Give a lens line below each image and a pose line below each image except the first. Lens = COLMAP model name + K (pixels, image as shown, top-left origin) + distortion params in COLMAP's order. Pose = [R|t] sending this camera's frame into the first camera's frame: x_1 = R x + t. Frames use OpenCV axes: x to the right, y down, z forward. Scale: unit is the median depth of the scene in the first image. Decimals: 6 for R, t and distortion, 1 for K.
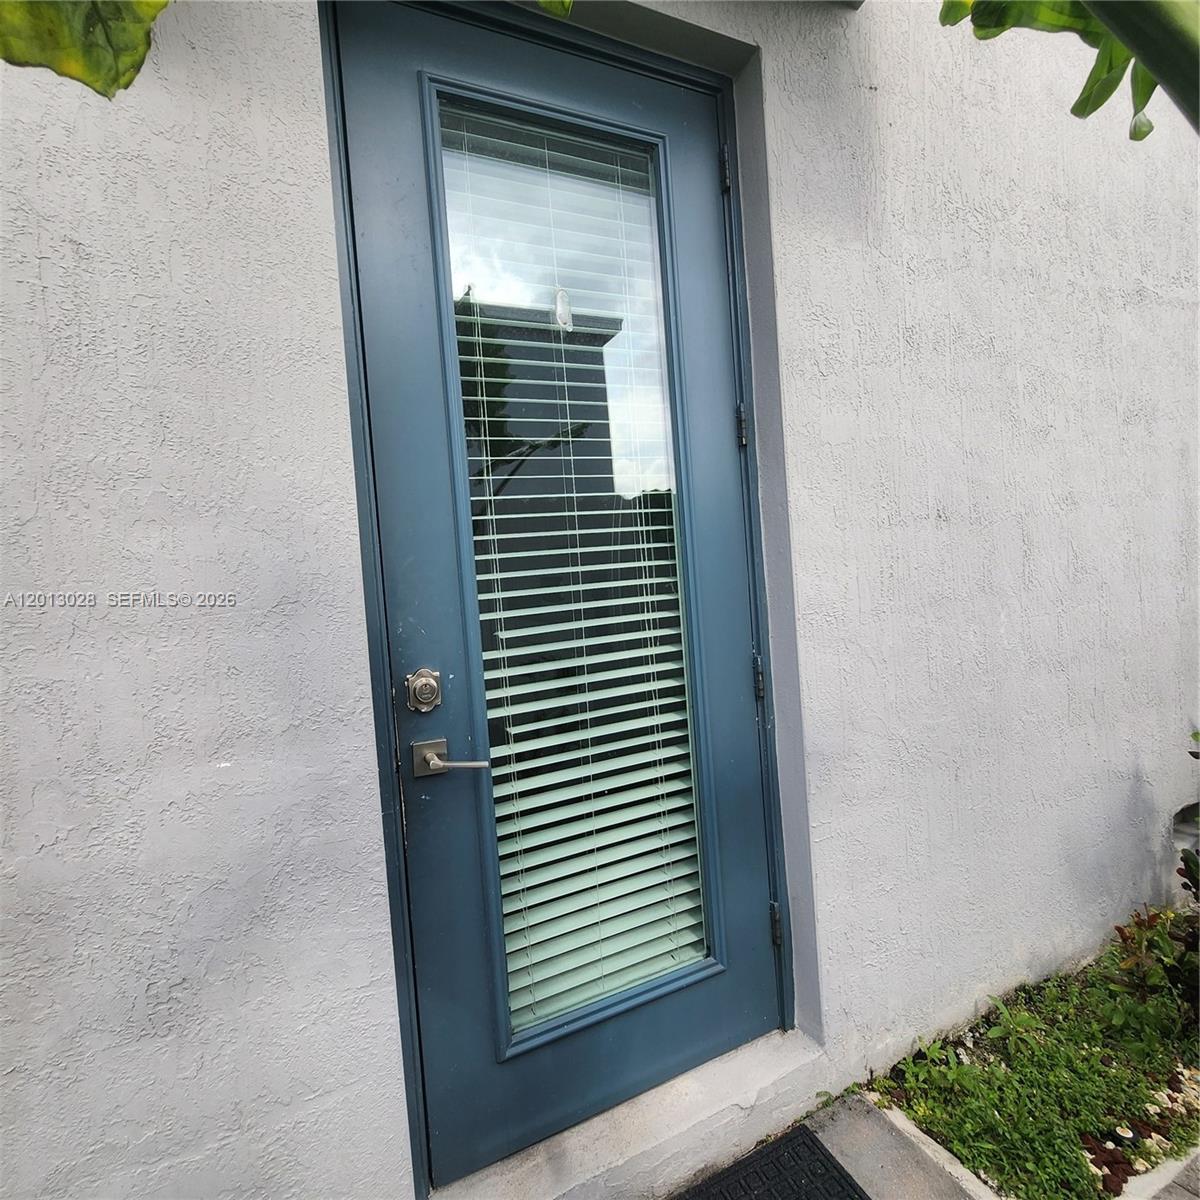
lens RADIAL K [[634.1, 0, 581.4], [0, 634.1, 583.3], [0, 0, 1]] dist [0.004147, -0.002874]
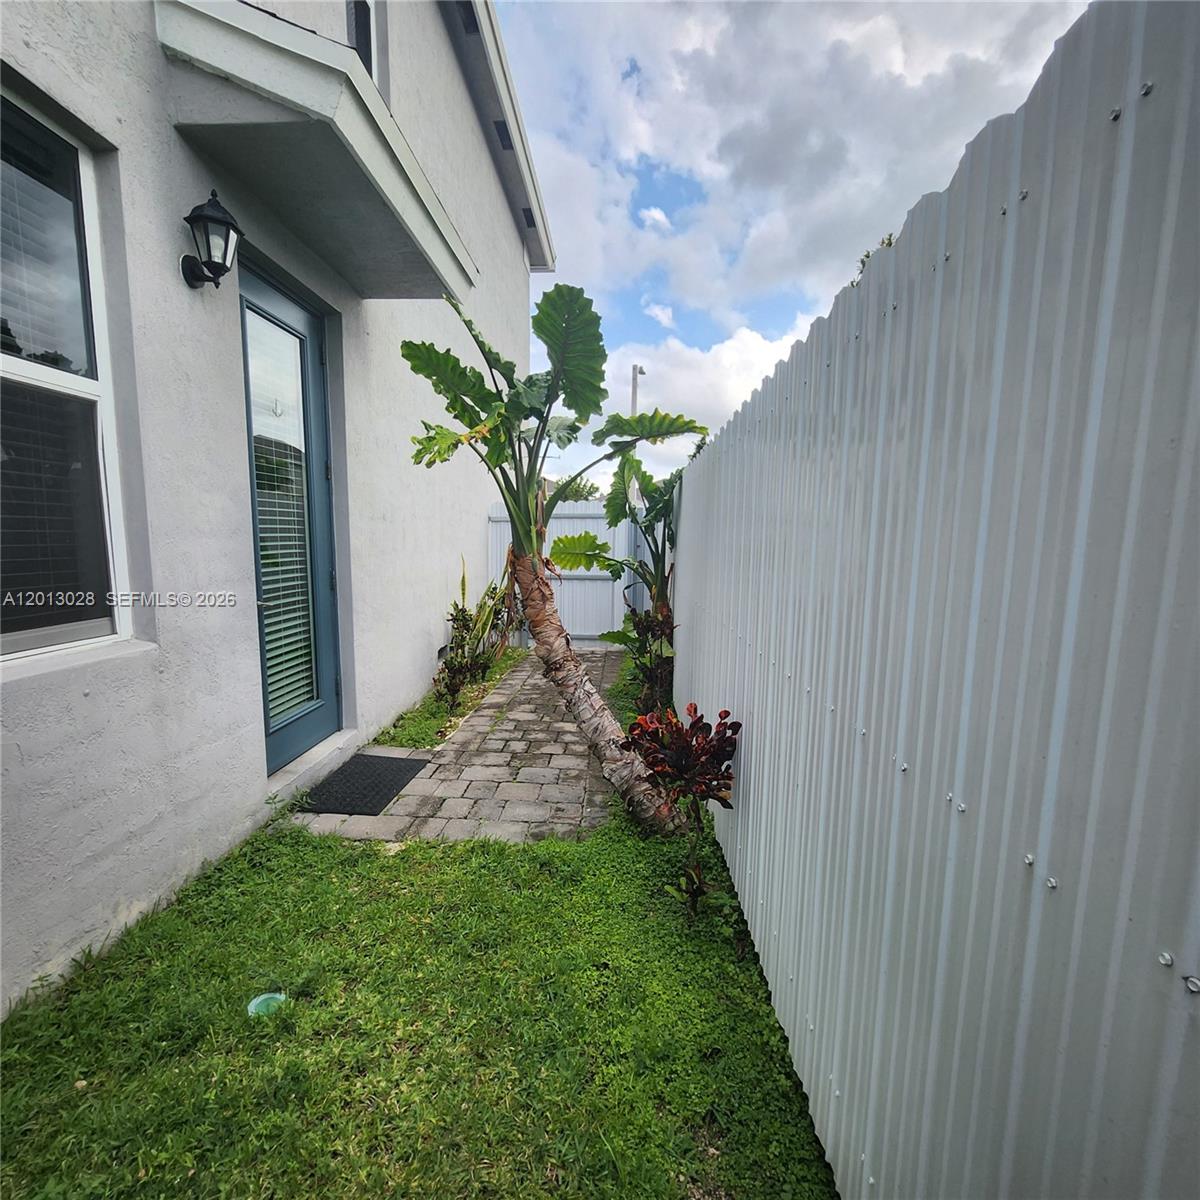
lens RADIAL K [[711.1, 0, 599.9], [0, 711.1, 597.5], [0, 0, 1]] dist [-0.000098, -0.000388]
pose [[0.469252, -0.000787, 0.883064, -1.575742], [-0.015323, 0.999842, 0.009034, 0.175698], [-0.882932, -0.017771, 0.469165, -1.093005]]
